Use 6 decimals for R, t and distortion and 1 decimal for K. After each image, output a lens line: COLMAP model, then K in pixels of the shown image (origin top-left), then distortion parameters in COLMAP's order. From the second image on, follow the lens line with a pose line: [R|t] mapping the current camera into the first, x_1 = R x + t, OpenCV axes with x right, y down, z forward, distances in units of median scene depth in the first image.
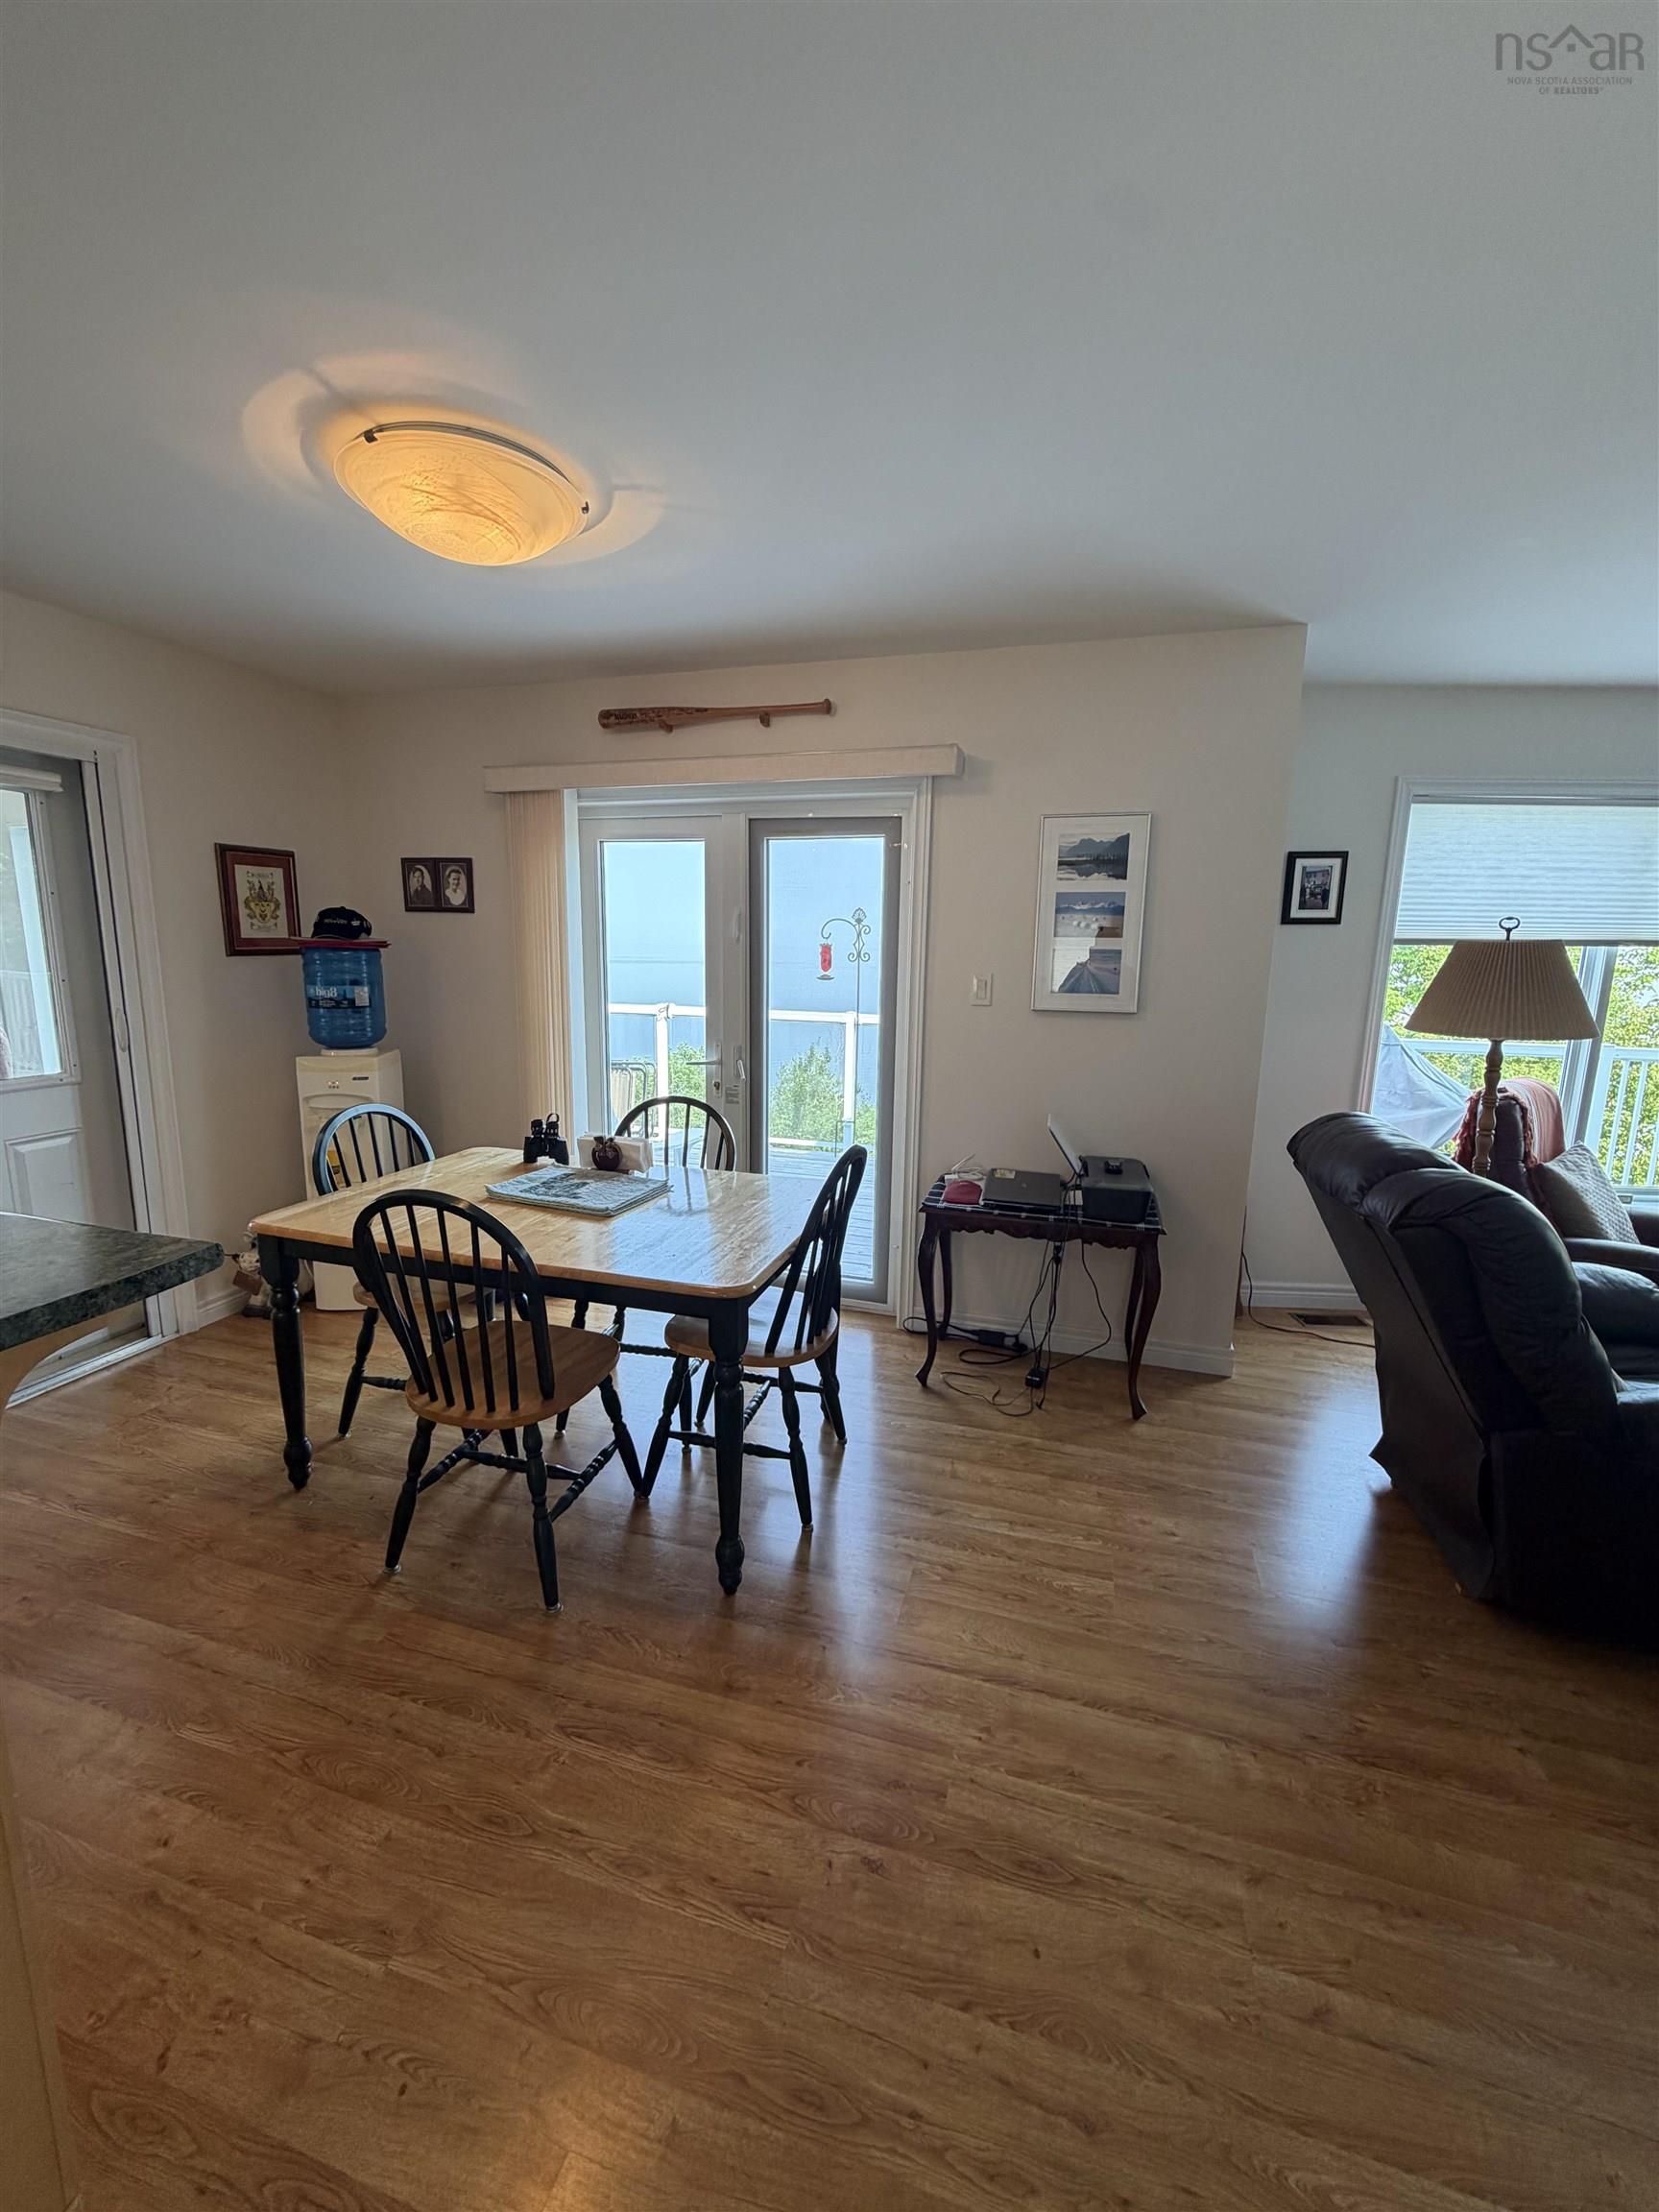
lens RADIAL K [[883.4, 0, 828.8], [0, 883.4, 1098.0], [0, 0, 1]] dist [-0.000855, 0.000261]
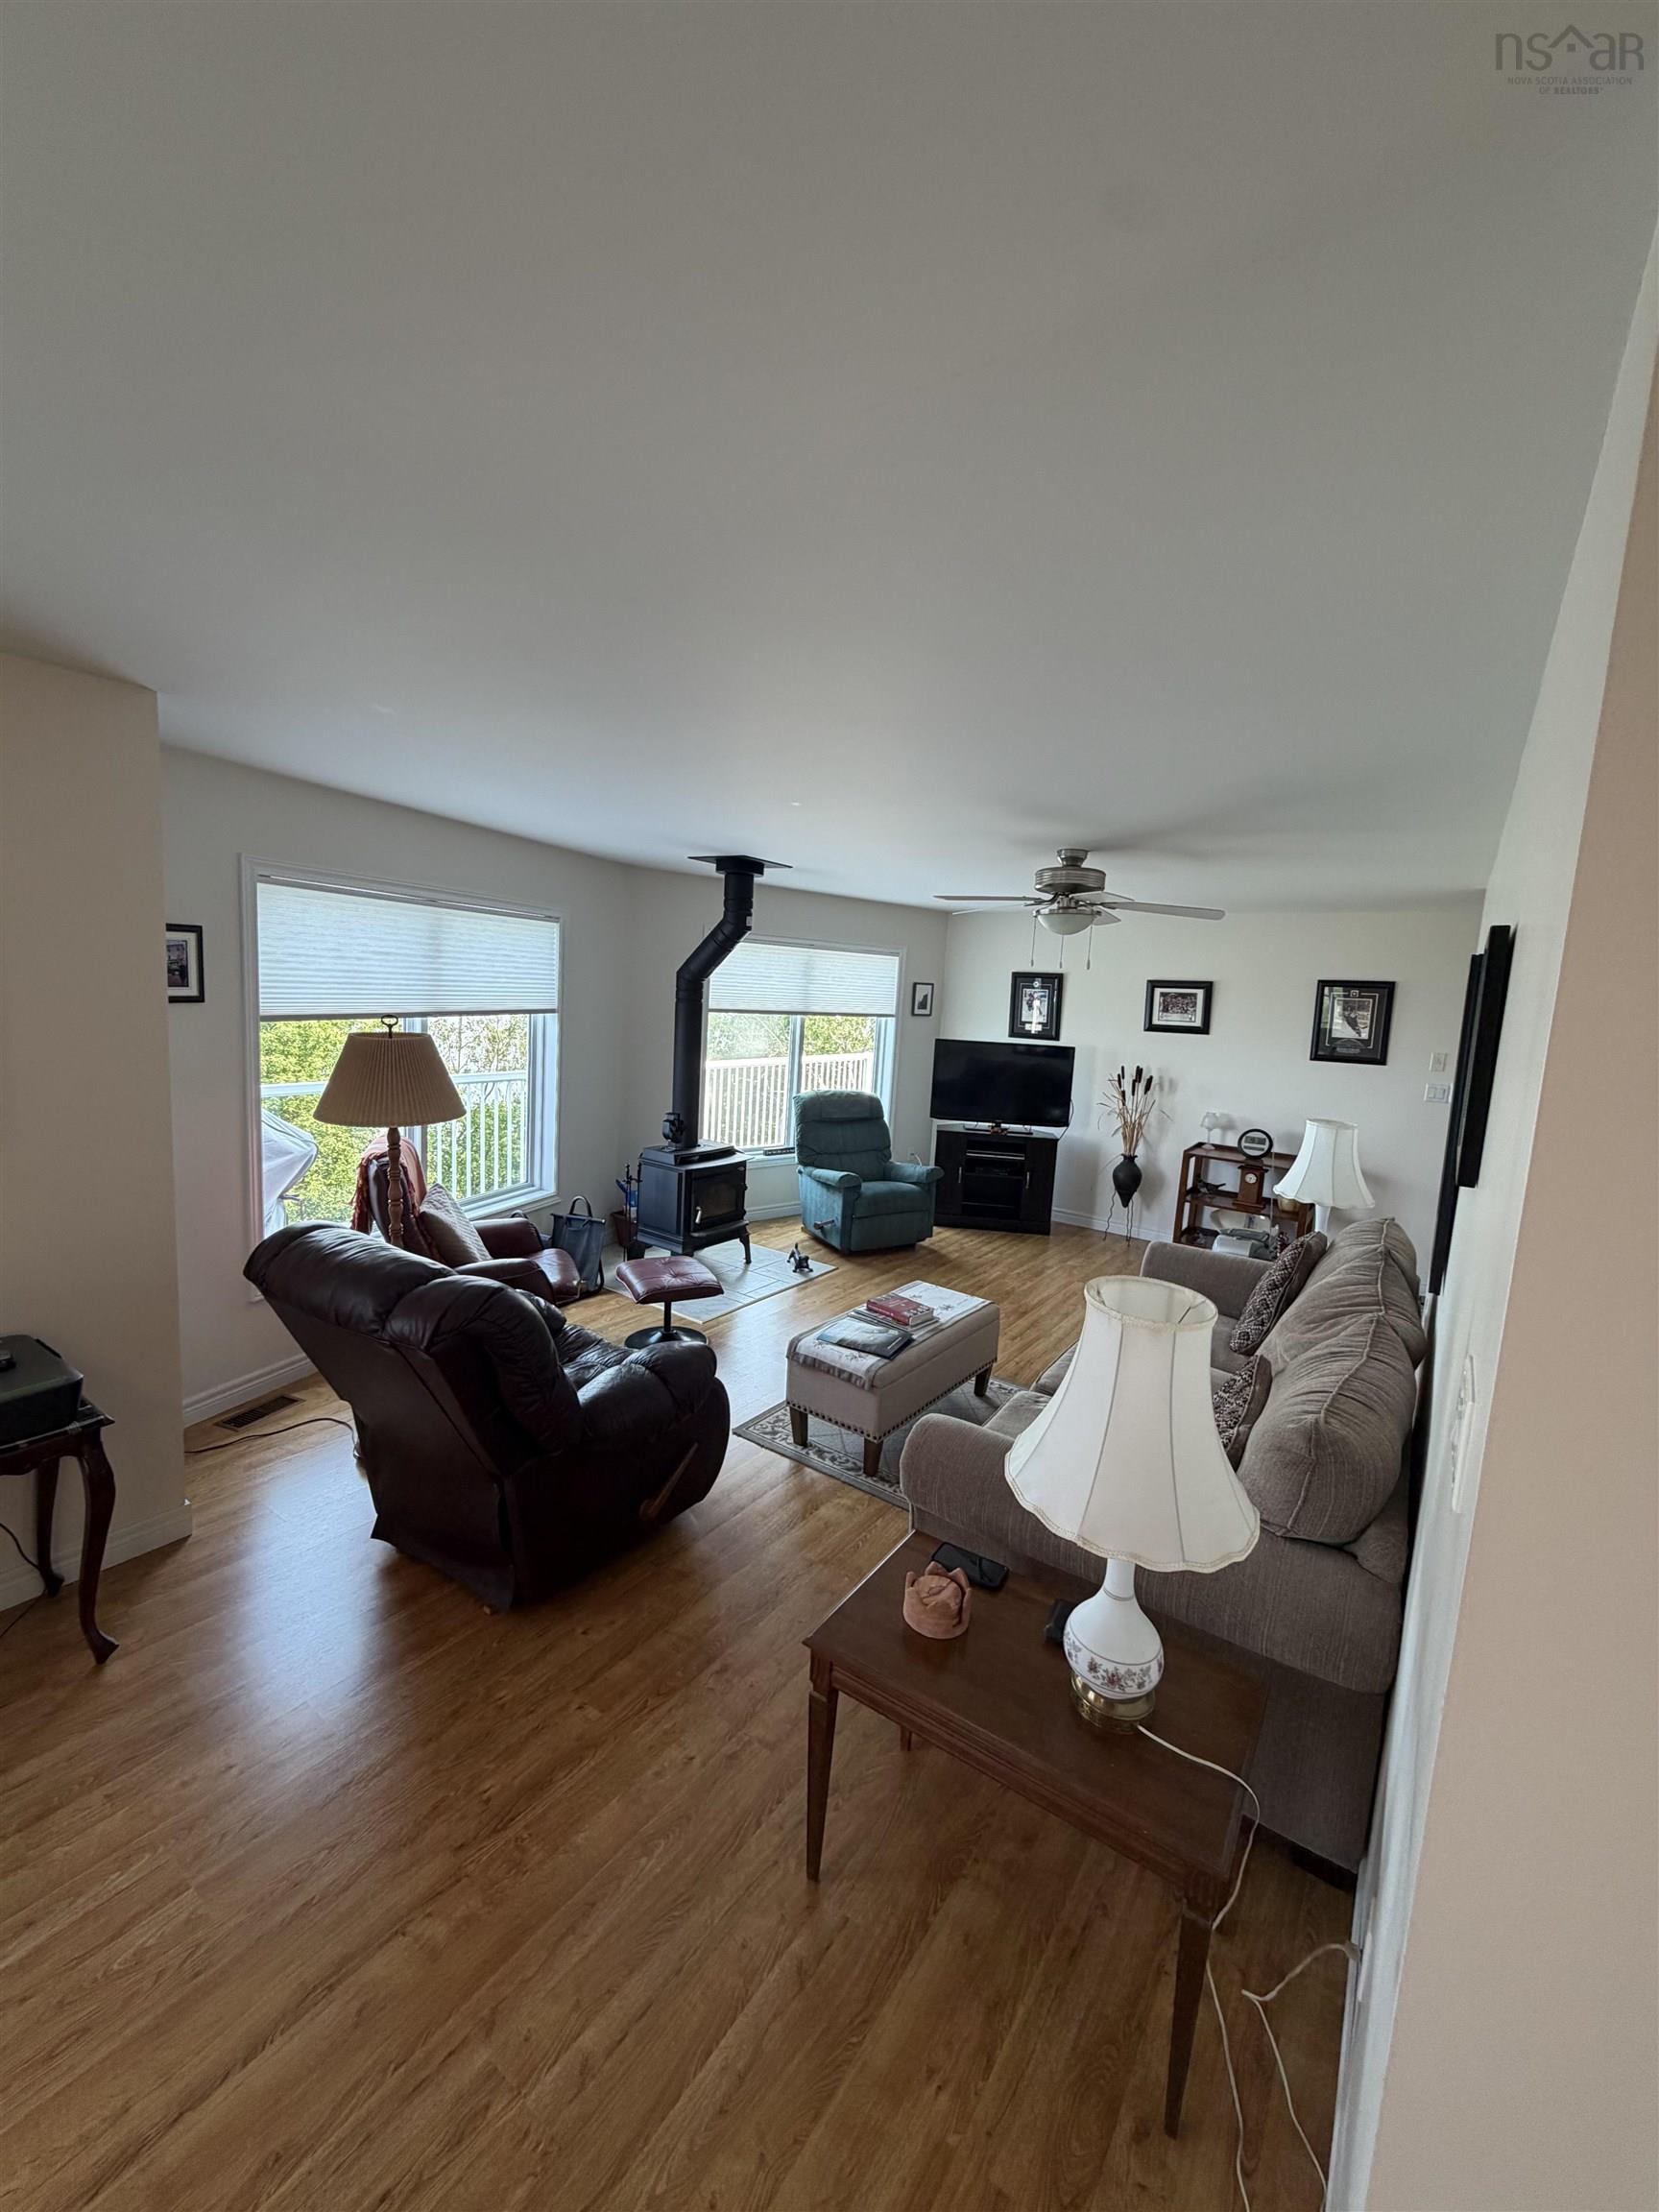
lens RADIAL K [[883.4, 0, 828.8], [0, 883.4, 1098.0], [0, 0, 1]] dist [-0.000855, 0.000261]
pose [[0.318939, -0.117635, 0.940447, -0.124444], [0.115799, 0.989670, 0.084521, -0.124545], [-0.940675, 0.081946, 0.329266, 0.099746]]
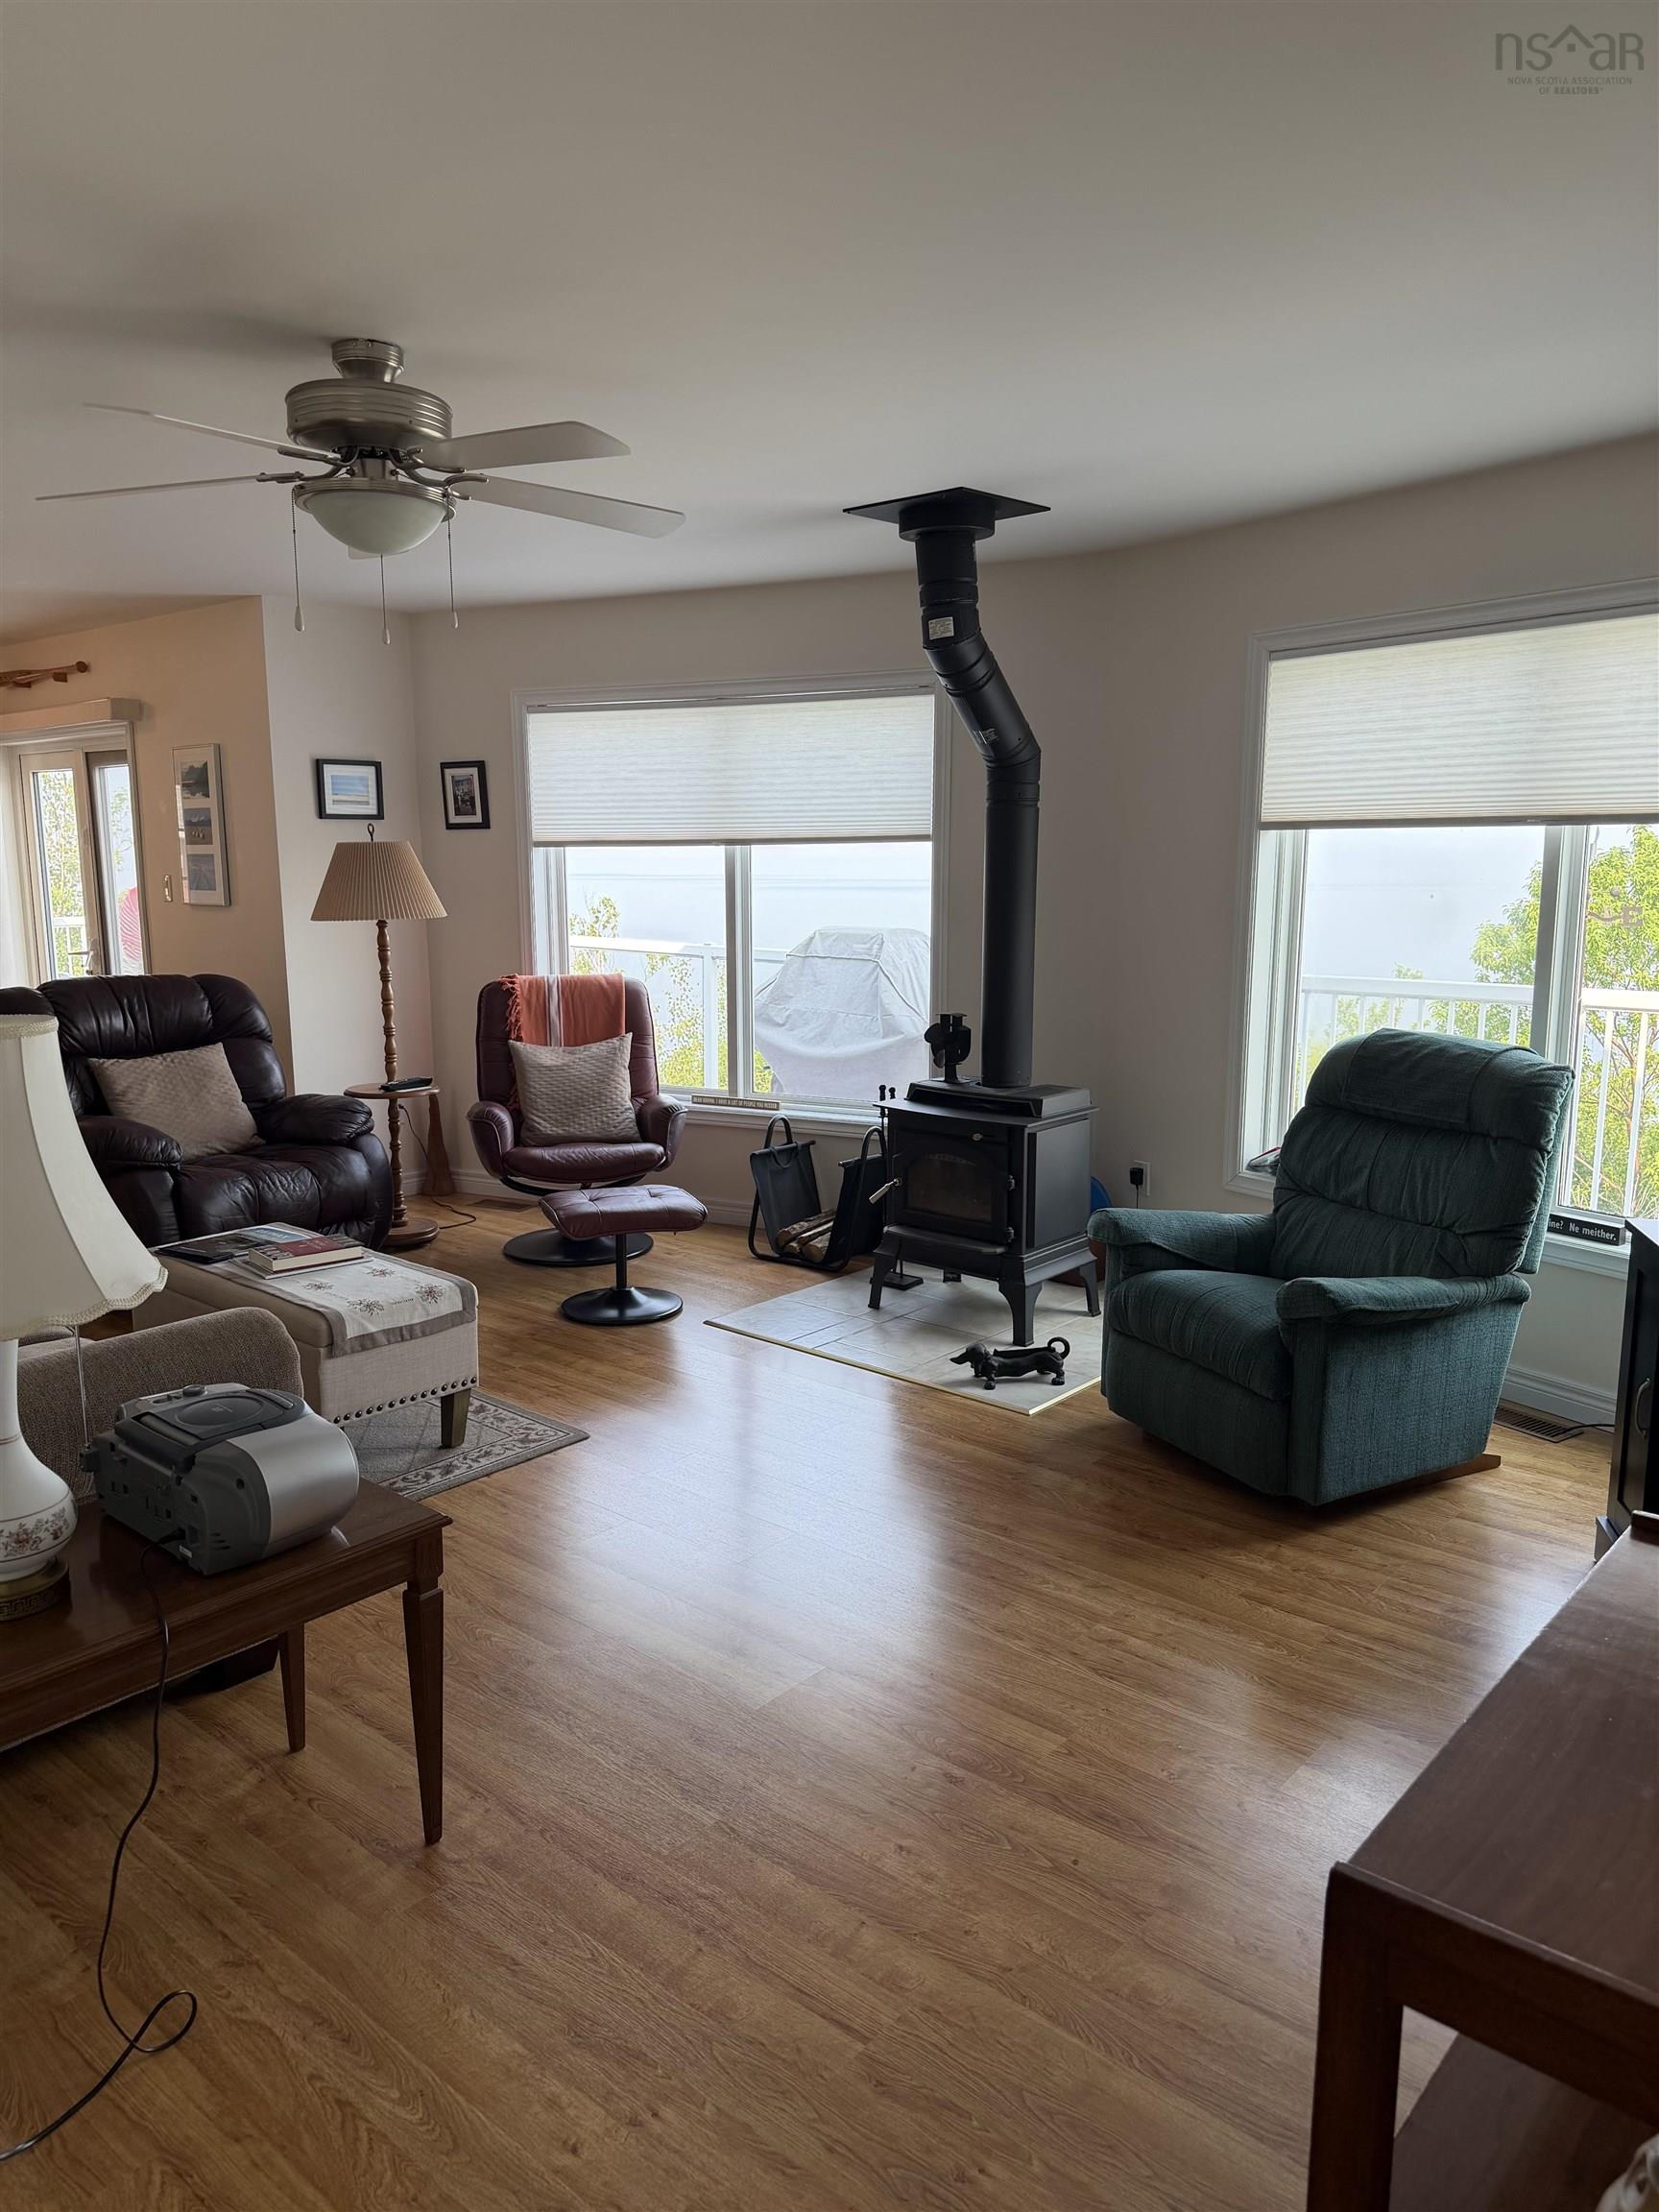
lens RADIAL K [[1557.5, 0, 814.4], [0, 1557.5, 1106.5], [0, 0, 1]] dist [0.191461, -0.380190]
pose [[0.907996, 0.048339, -0.416182, 2.186227], [-0.054513, 0.998509, -0.002955, 0.154635], [0.415418, 0.025371, 0.909277, -0.708772]]
